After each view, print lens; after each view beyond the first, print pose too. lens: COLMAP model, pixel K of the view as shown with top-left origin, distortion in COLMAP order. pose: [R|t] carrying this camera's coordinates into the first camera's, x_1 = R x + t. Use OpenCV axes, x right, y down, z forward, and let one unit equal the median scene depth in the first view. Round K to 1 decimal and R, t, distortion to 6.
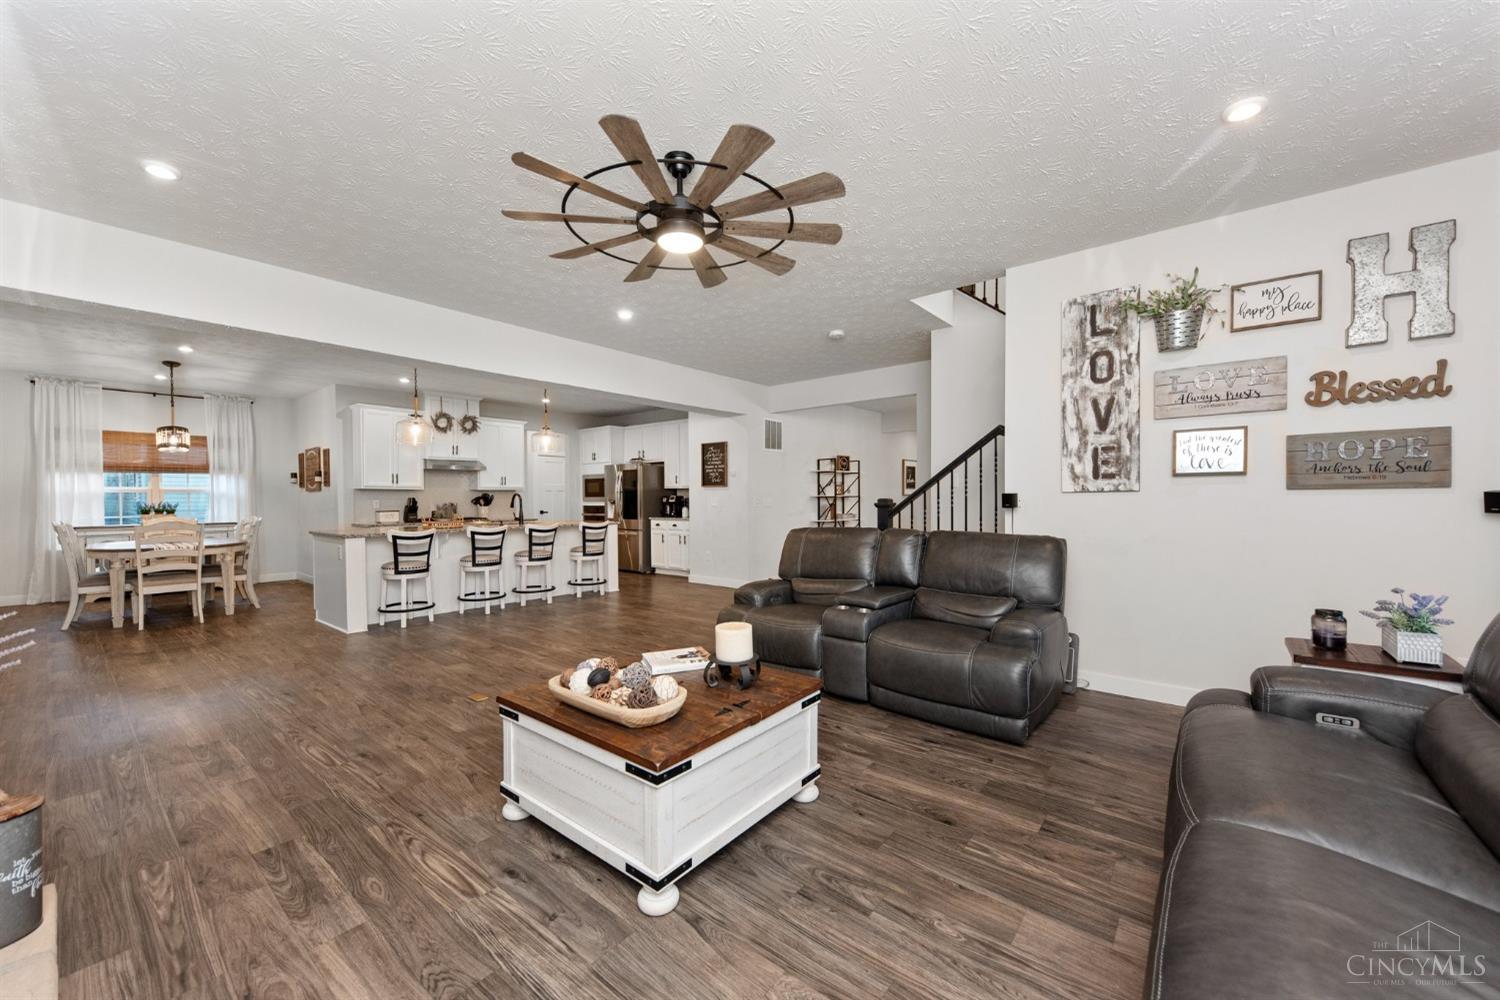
lens RADIAL K [[560.0, 0, 740.6], [0, 560.0, 504.6], [0, 0, 1]] dist [0.011790, -0.005555]
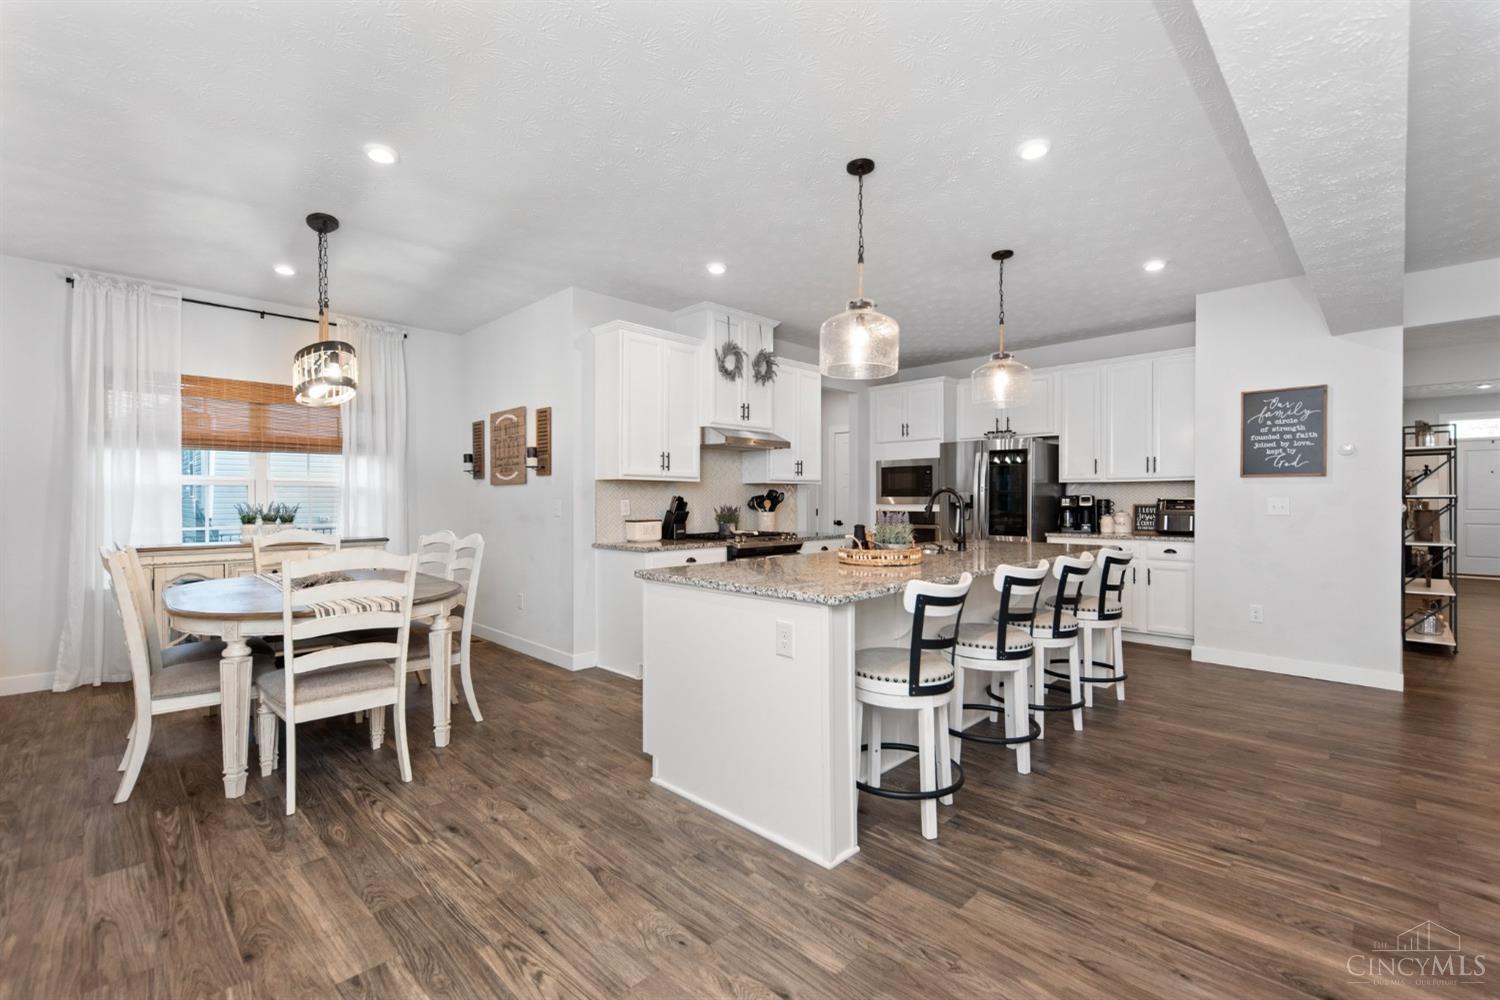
lens RADIAL K [[643.2, 0, 750.0], [0, 643.2, 500.0], [0, 0, 1]] dist [0.011006, -0.007551]
pose [[0.995655, 0.004300, -0.093017, -0.397890], [-0.005368, 0.999923, -0.011227, -0.001661], [0.092962, 0.011677, 0.995601, 0.323793]]
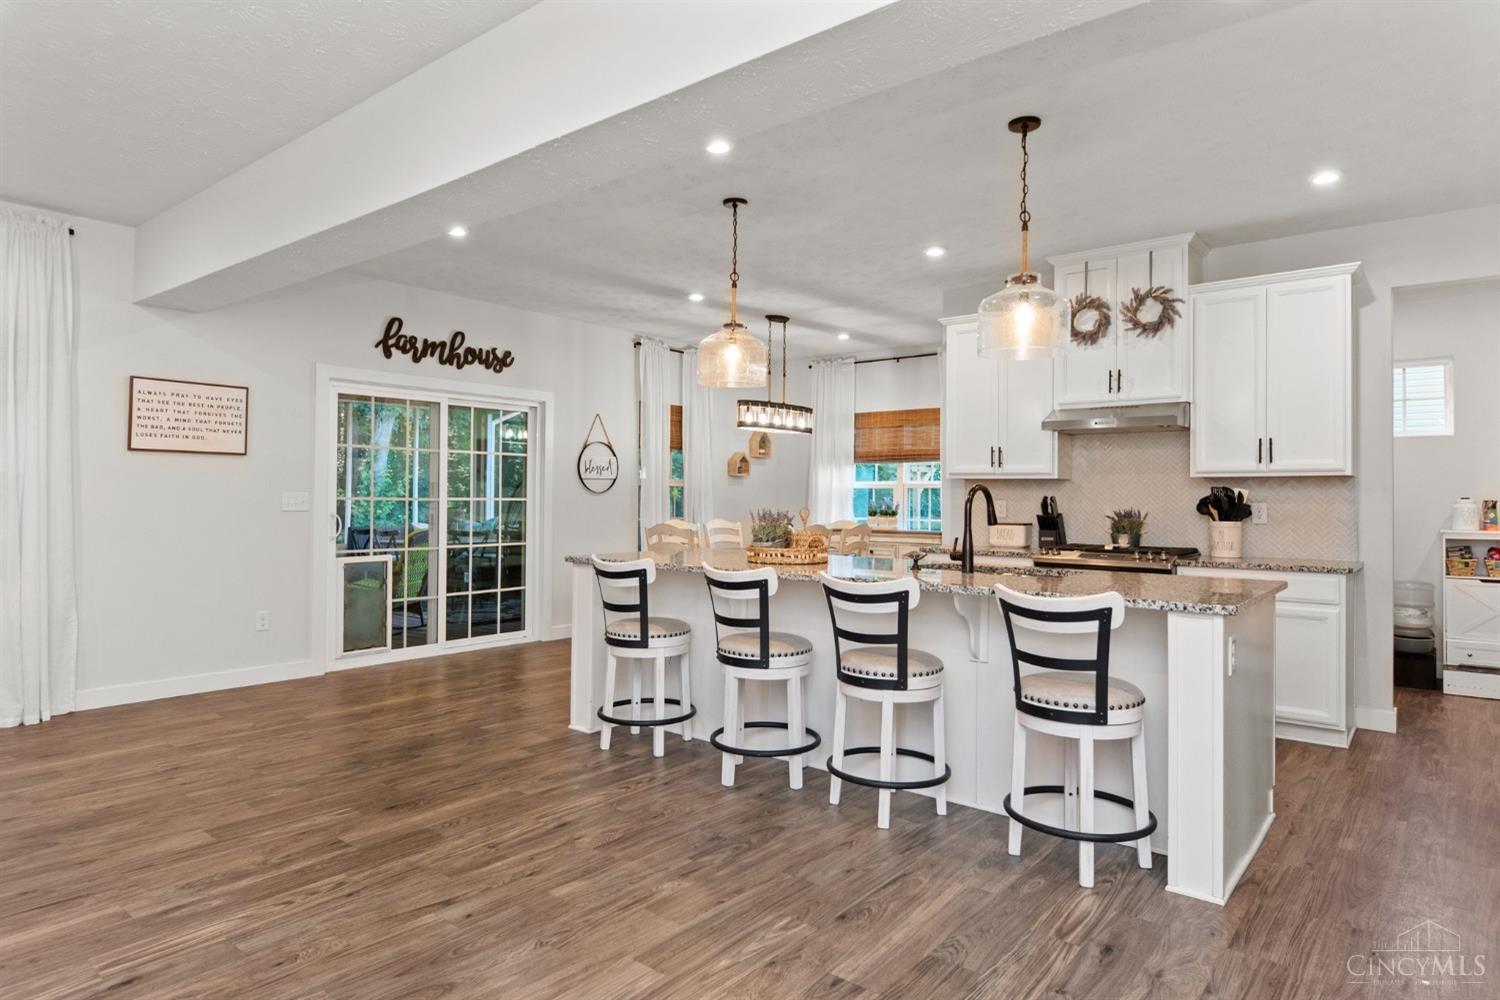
lens RADIAL K [[871.6, 0, 748.4], [0, 871.6, 484.4], [0, 0, 1]] dist [-0.000217, -0.000788]
pose [[0.012154, -0.010964, -0.999866, 0.109671], [-0.023658, 0.999657, -0.011249, -0.007487], [0.999646, 0.023791, 0.011890, 0.651585]]
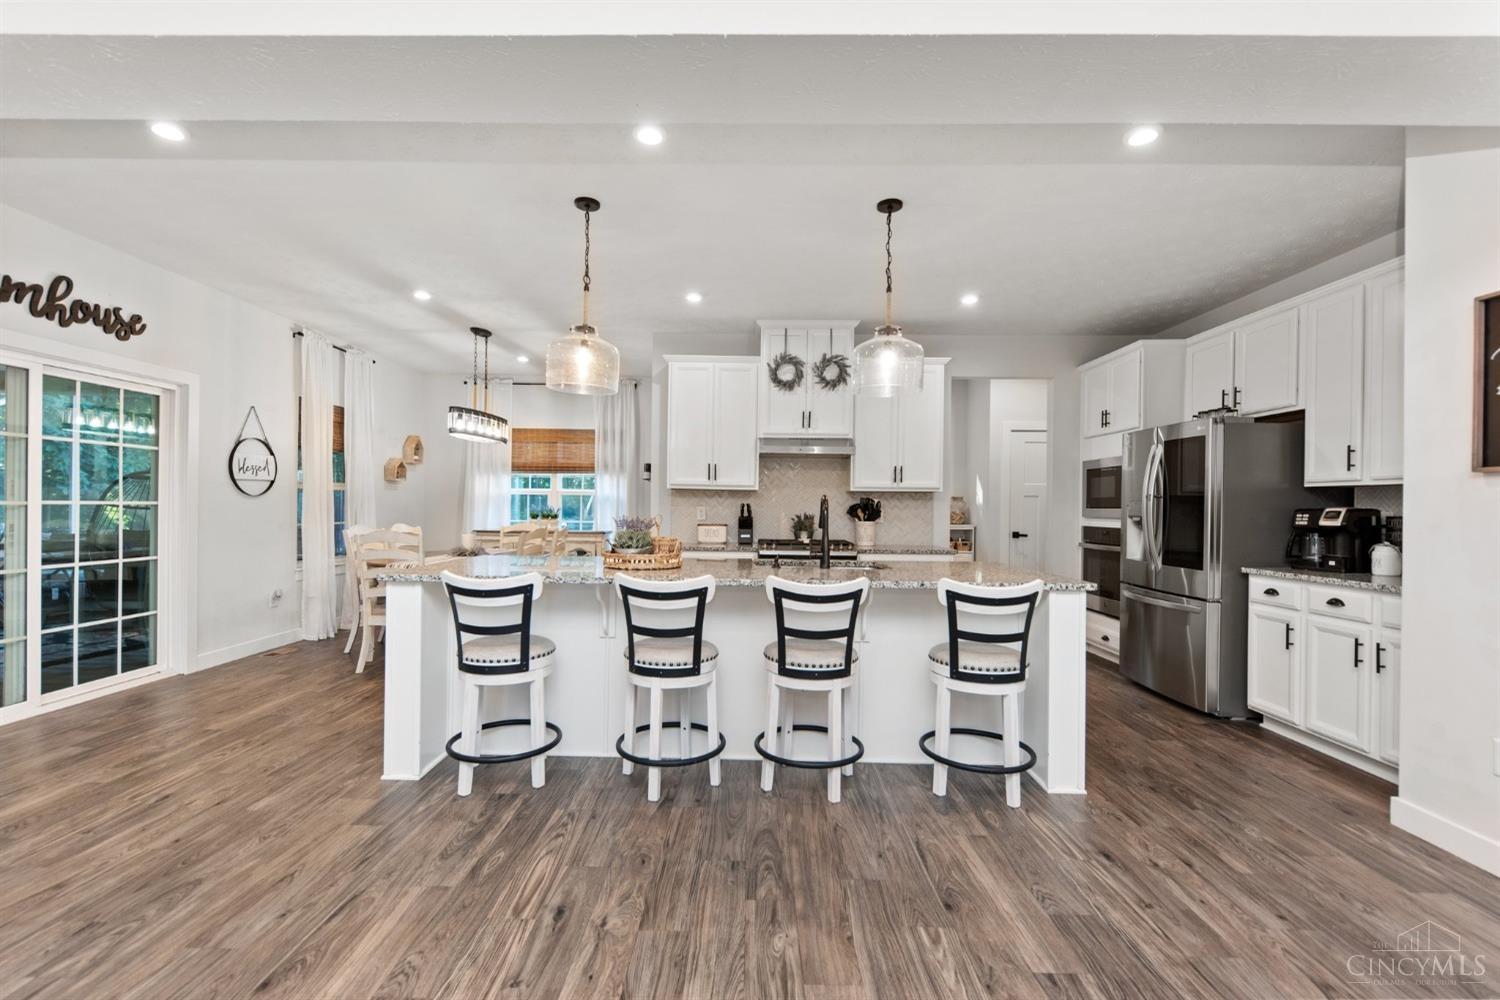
lens RADIAL K [[641.0, 0, 746.9], [0, 641.0, 505.8], [0, 0, 1]] dist [0.013856, -0.008924]
pose [[0.628878, 0.011063, -0.777425, -0.044060], [-0.027574, 0.999587, -0.008081, -0.004167], [0.777015, 0.026519, 0.628923, 0.497524]]
